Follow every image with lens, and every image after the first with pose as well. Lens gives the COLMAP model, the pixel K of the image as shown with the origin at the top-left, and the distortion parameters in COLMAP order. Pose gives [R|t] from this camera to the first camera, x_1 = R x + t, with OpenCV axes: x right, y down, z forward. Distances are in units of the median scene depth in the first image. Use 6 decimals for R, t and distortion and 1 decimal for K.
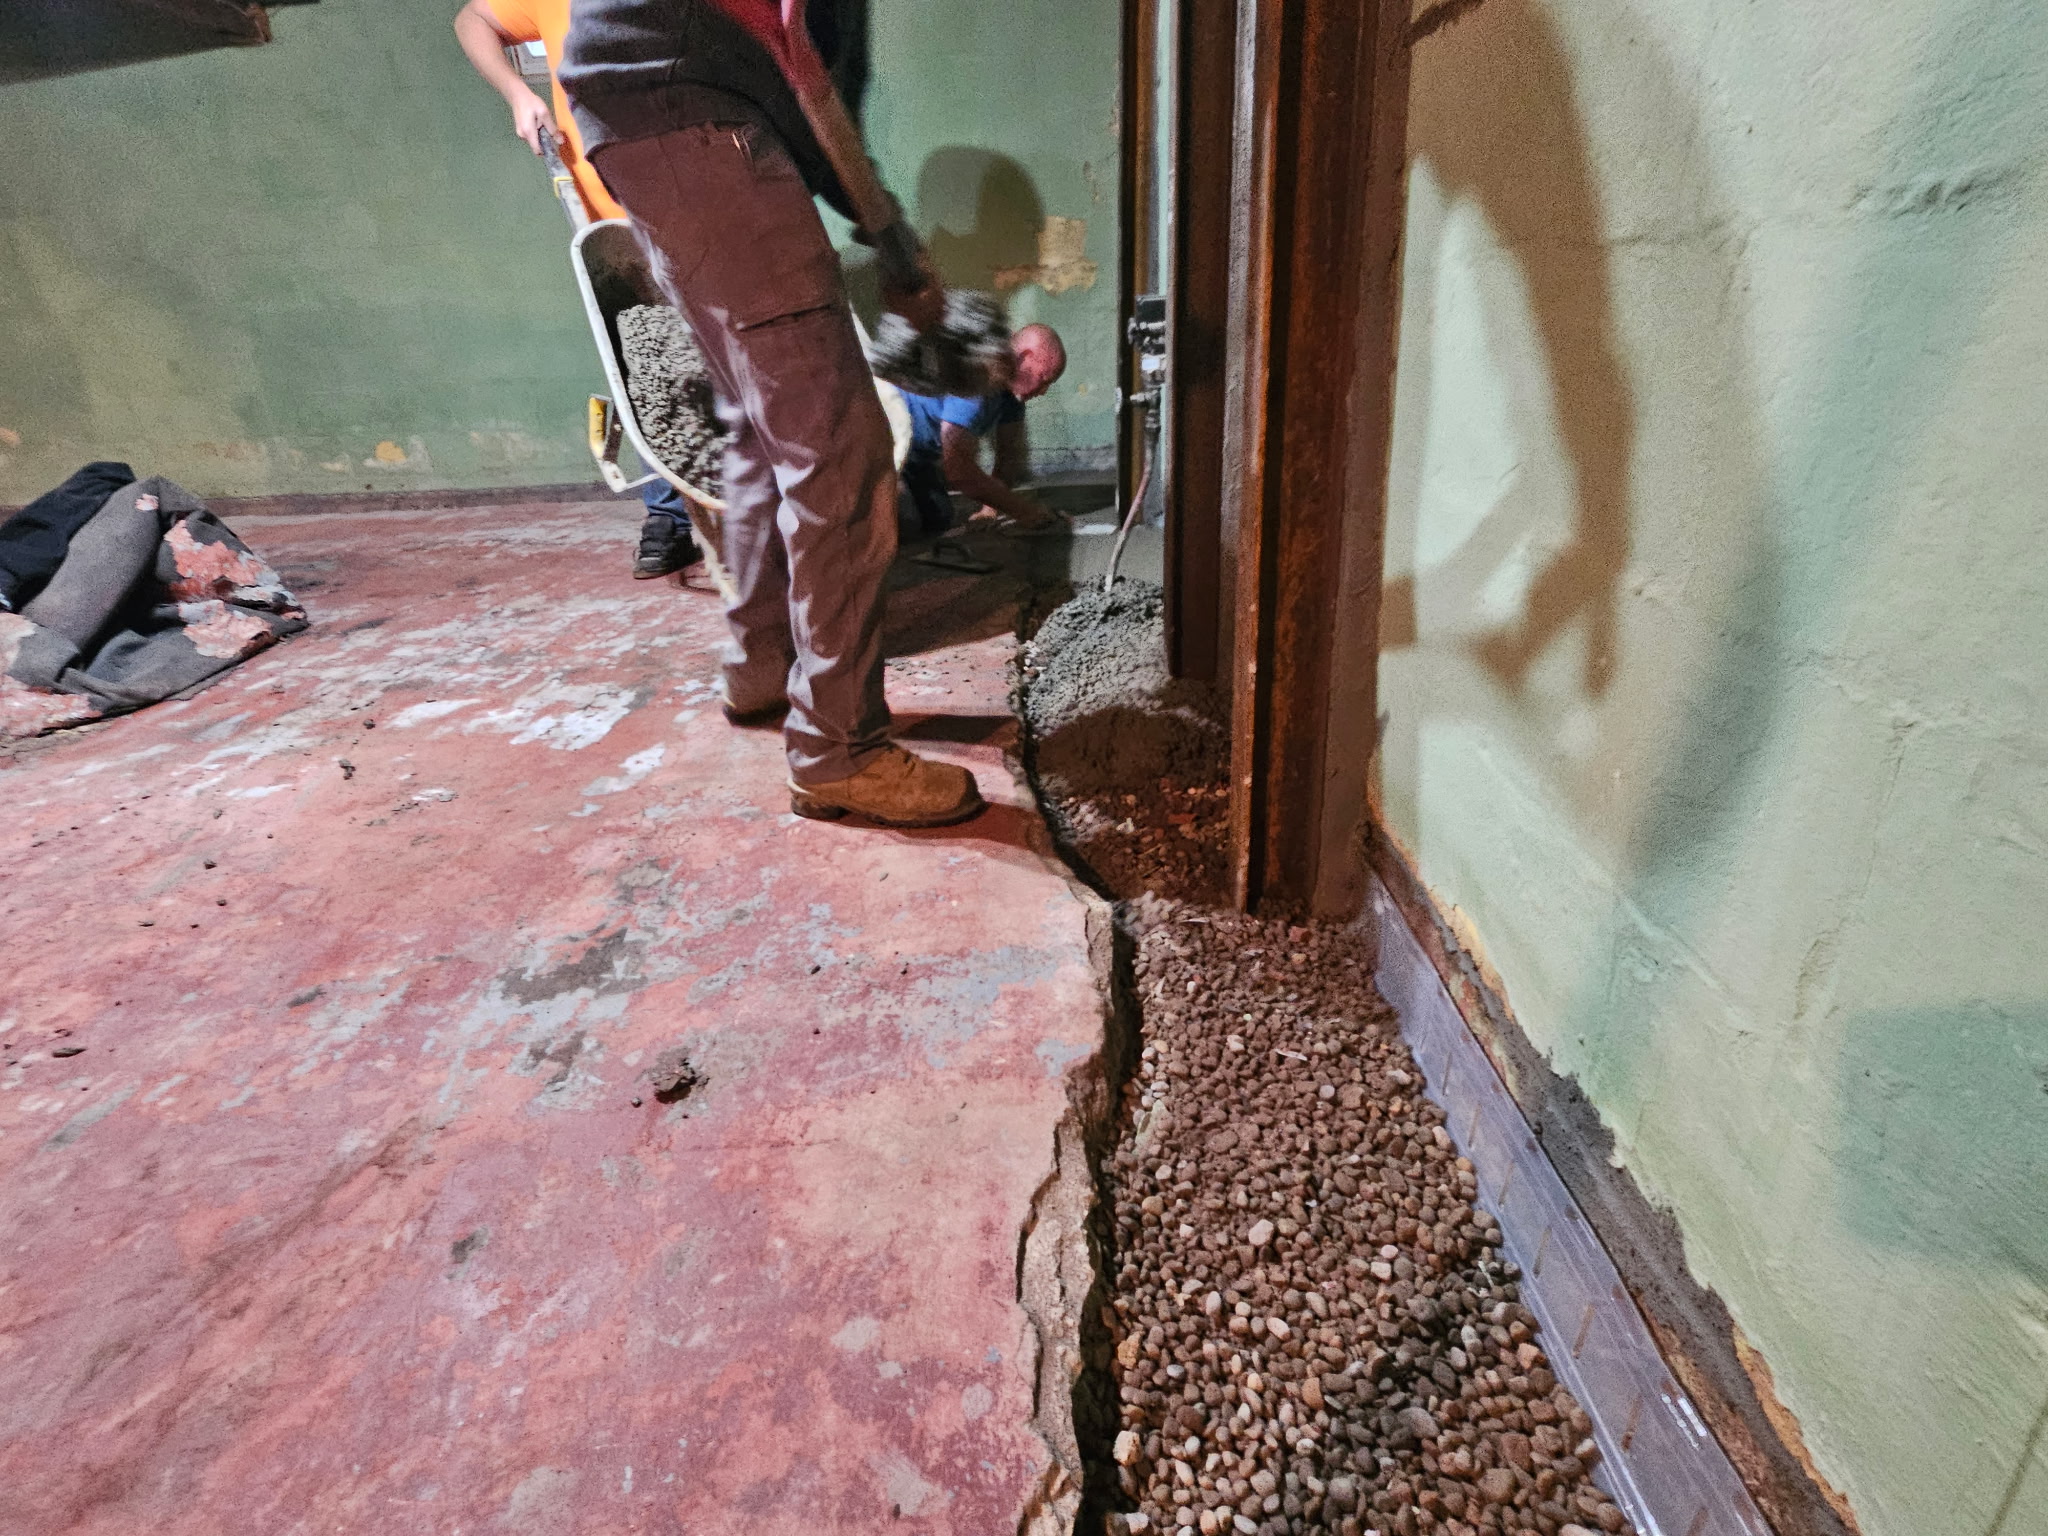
lens RADIAL K [[943.7, 0, 1021.2], [0, 943.7, 746.8], [0, 0, 1]] dist [-0.000167, 0.000510]
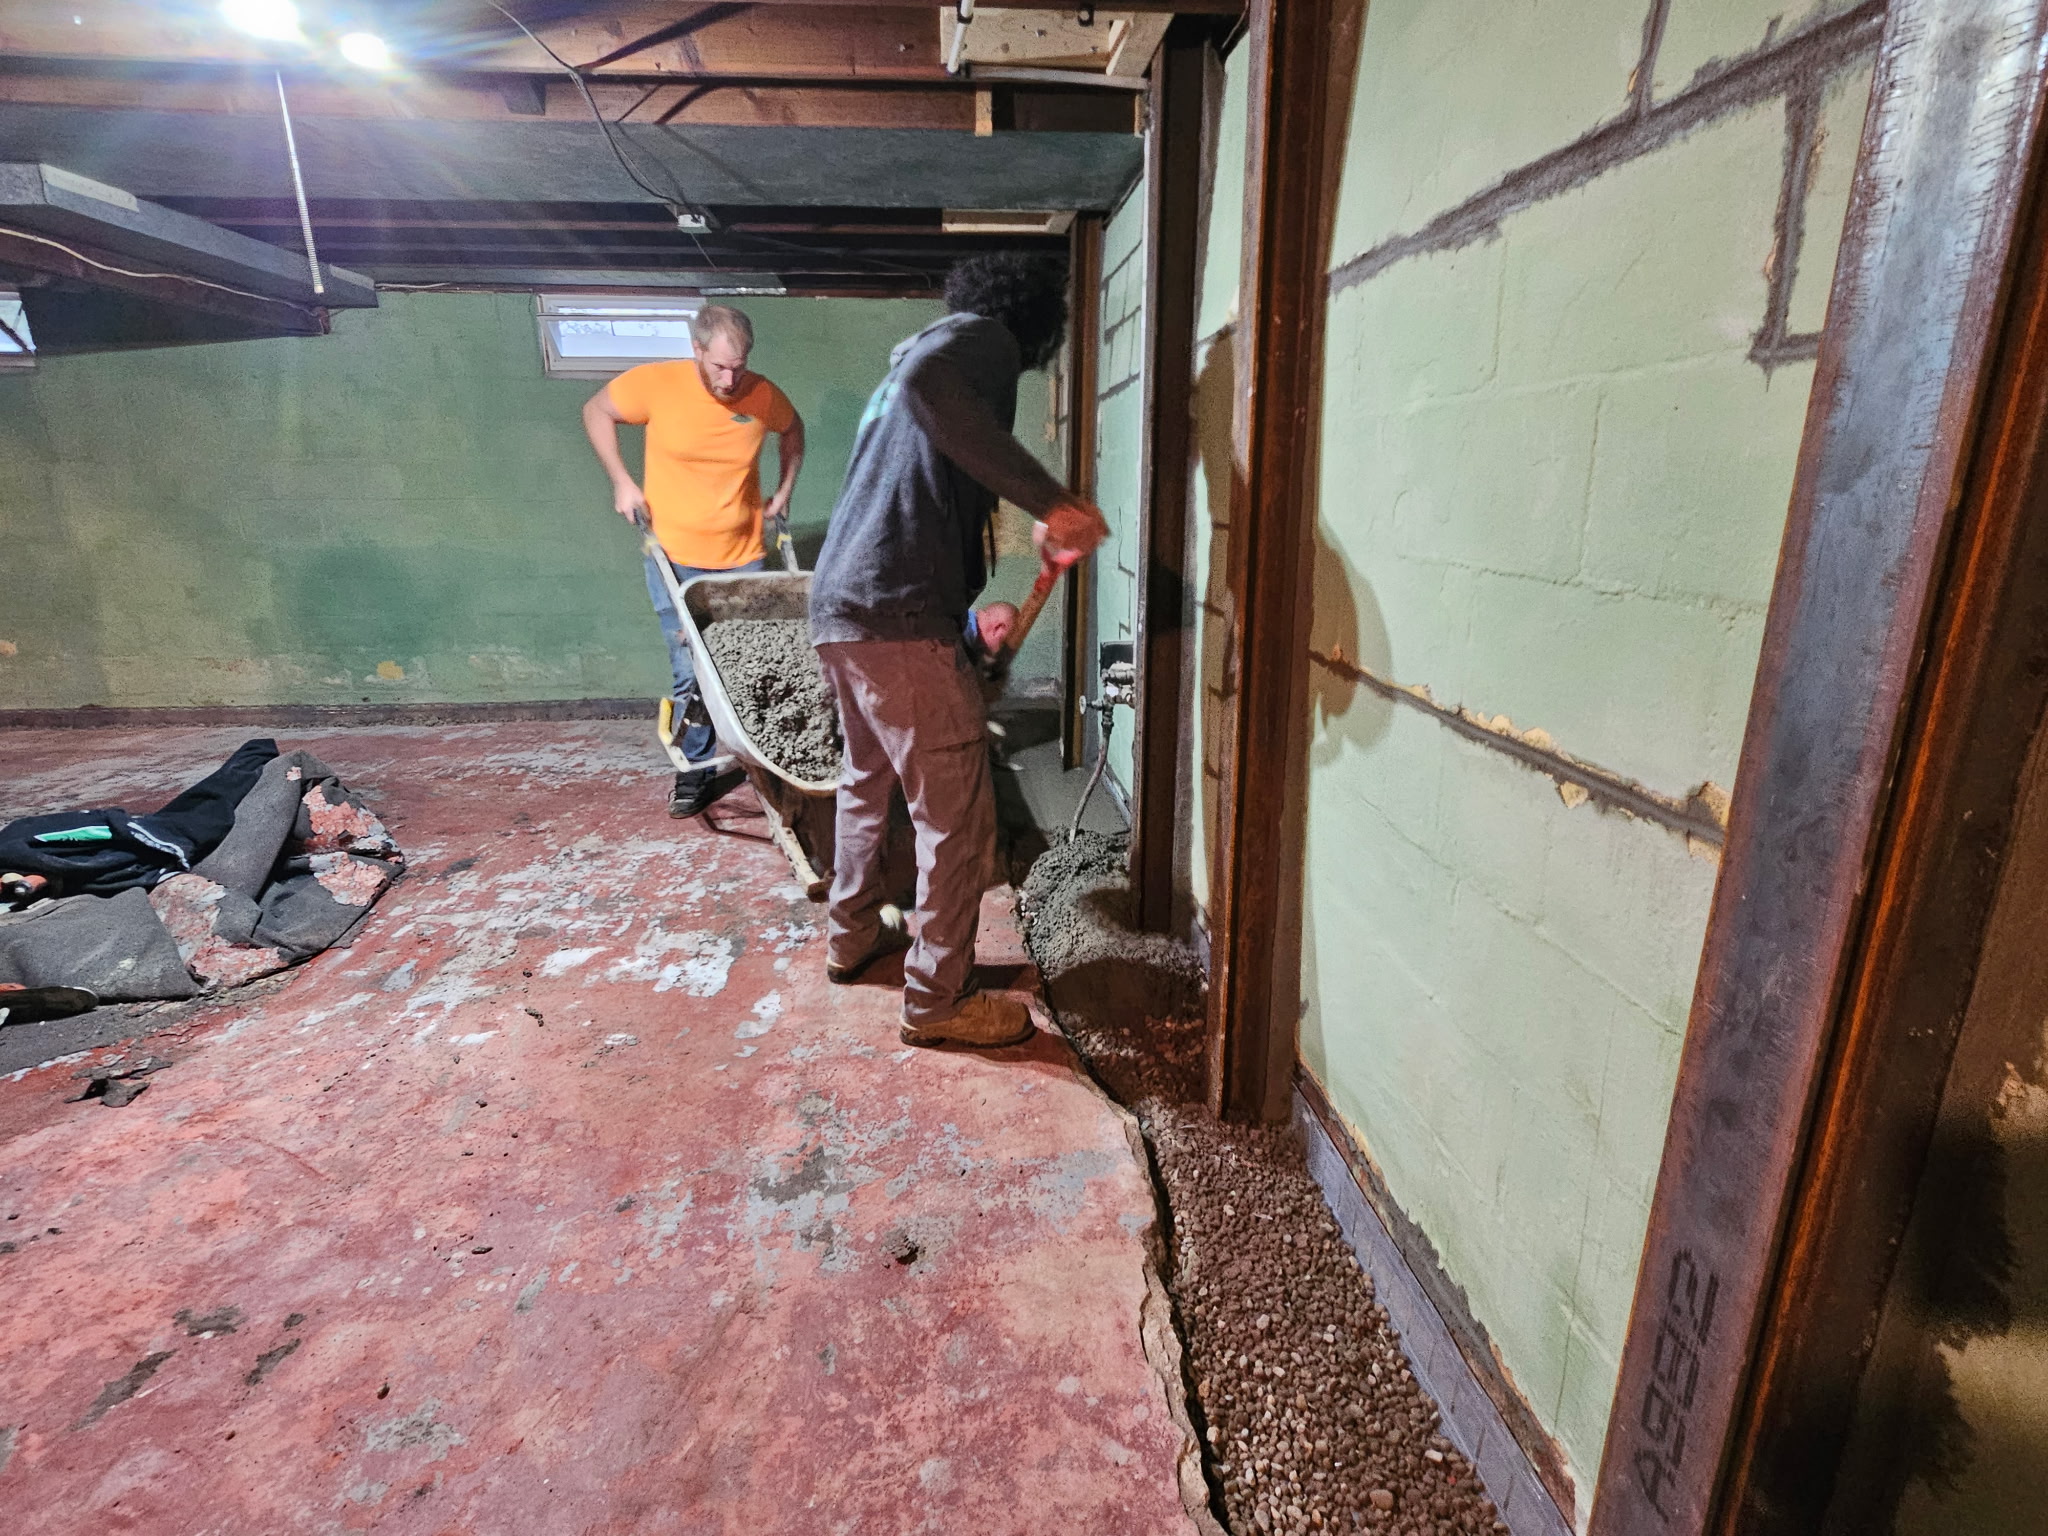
lens RADIAL K [[957.7, 0, 1002.5], [0, 957.7, 761.5], [0, 0, 1]] dist [-0.000291, -0.000374]
pose [[0.993116, 0.011023, 0.116615, -0.368278], [0.003976, 0.991816, -0.127613, -0.250231], [-0.117067, 0.127198, 0.984945, -0.696927]]
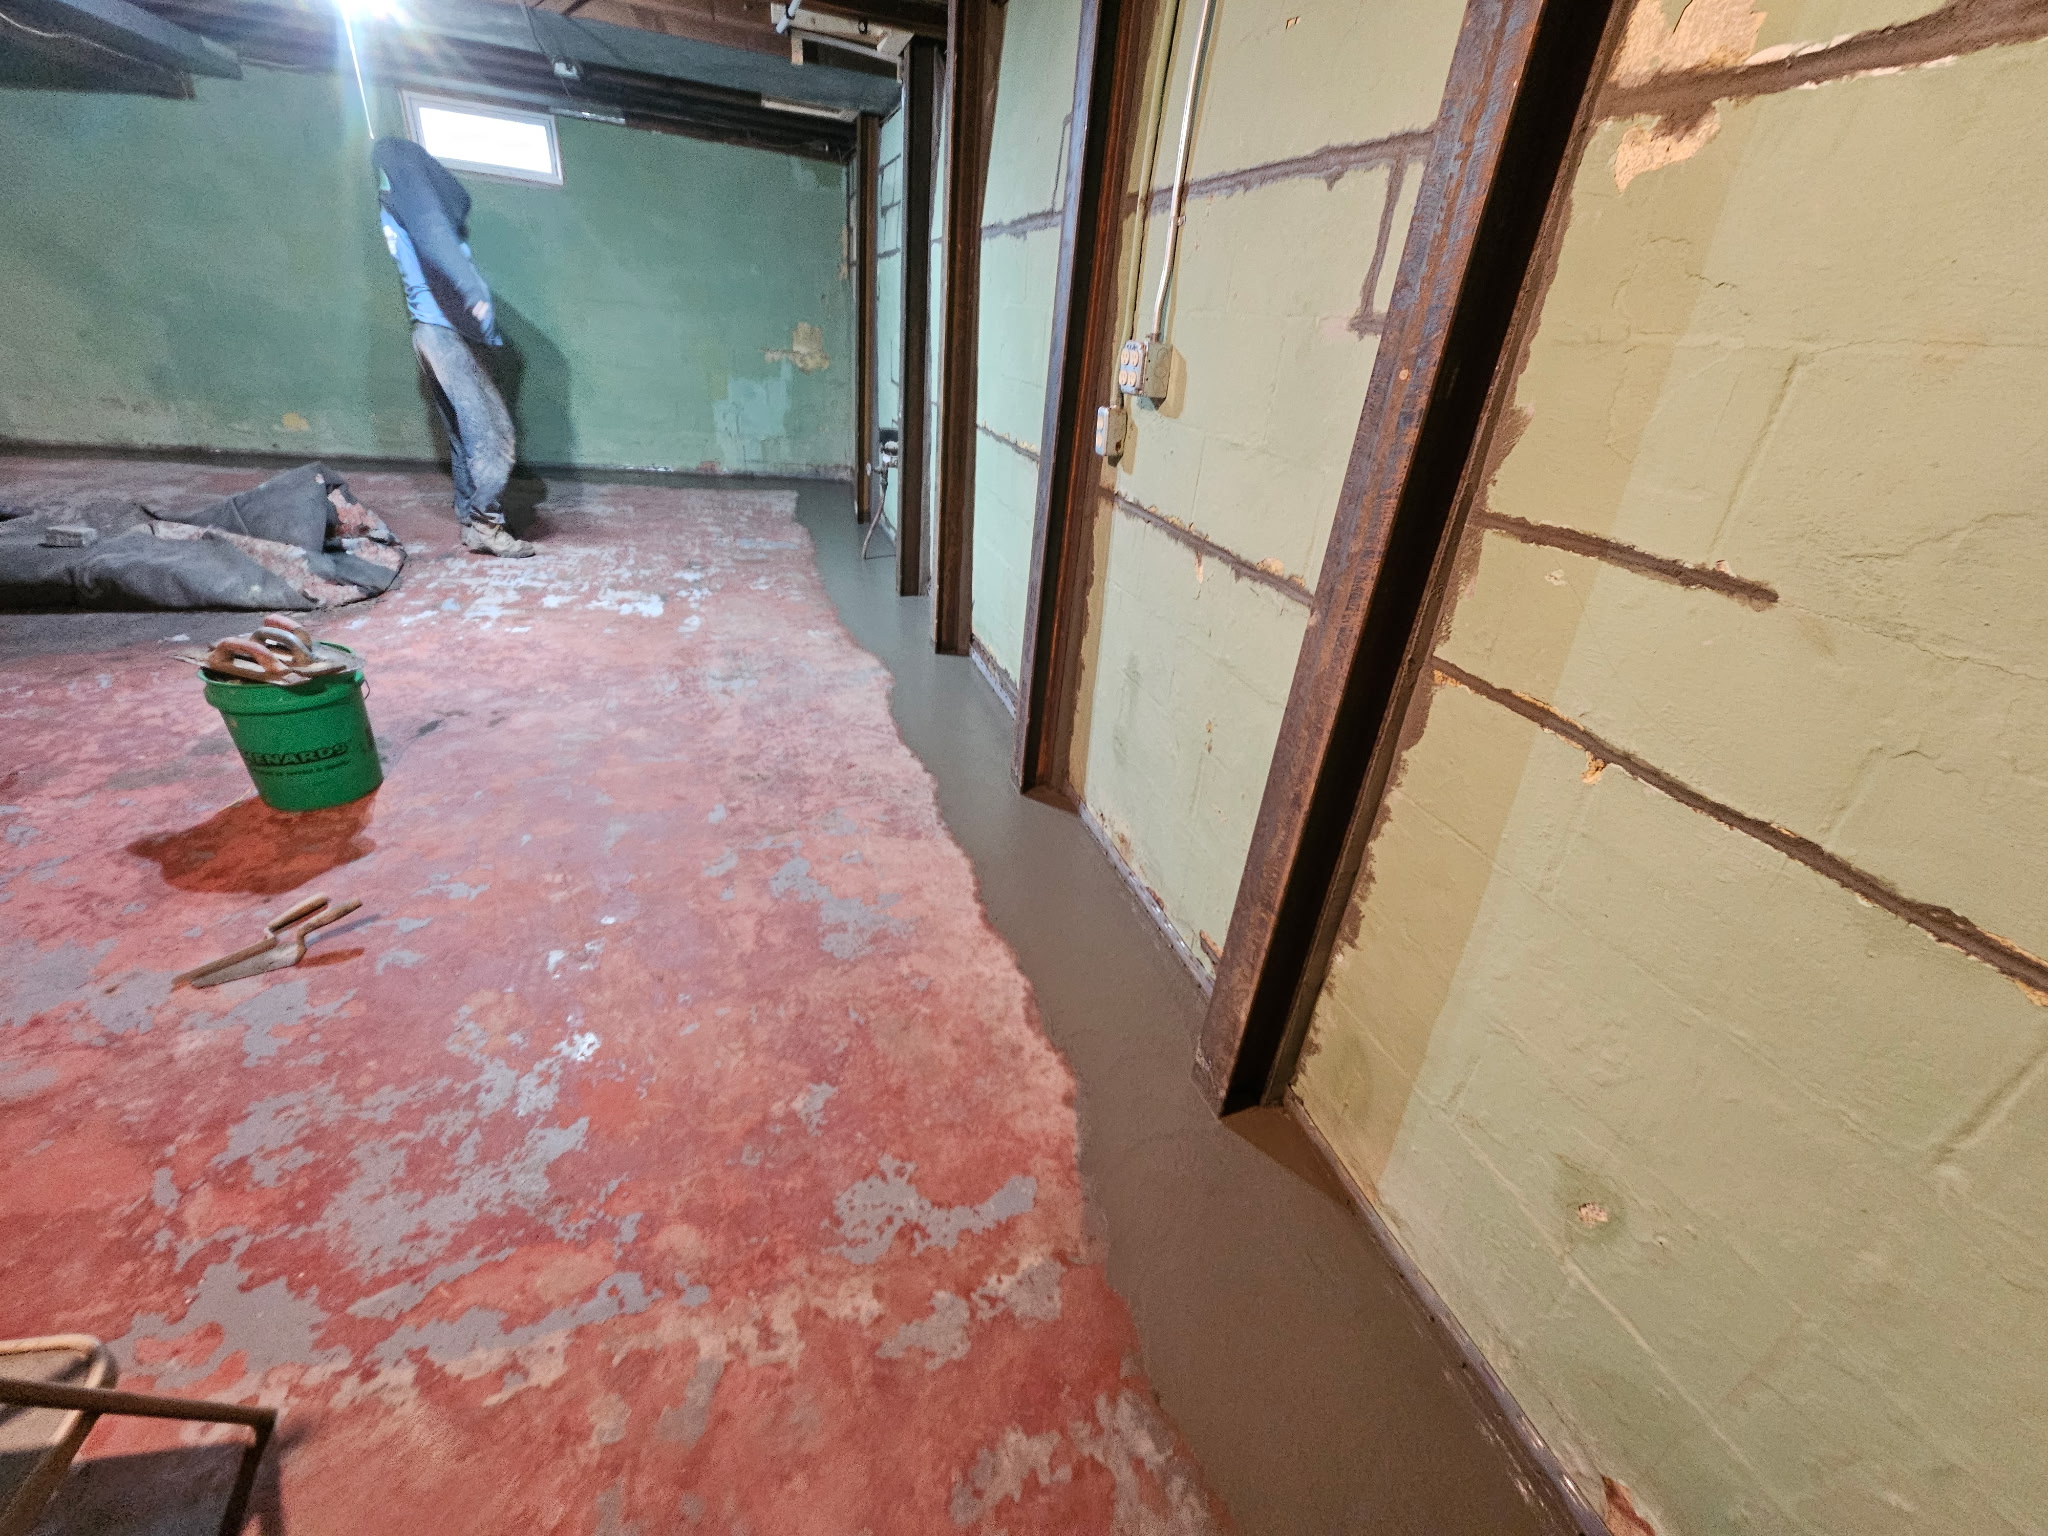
lens RADIAL K [[823.7, 0, 1023.8], [0, 823.7, 775.4], [0, 0, 1]] dist [0.000767, 0.000130]
pose [[0.930332, -0.044952, 0.363953, -0.634718], [0.008345, 0.994797, 0.101536, 0.323185], [-0.366623, -0.091425, 0.925866, -2.110489]]
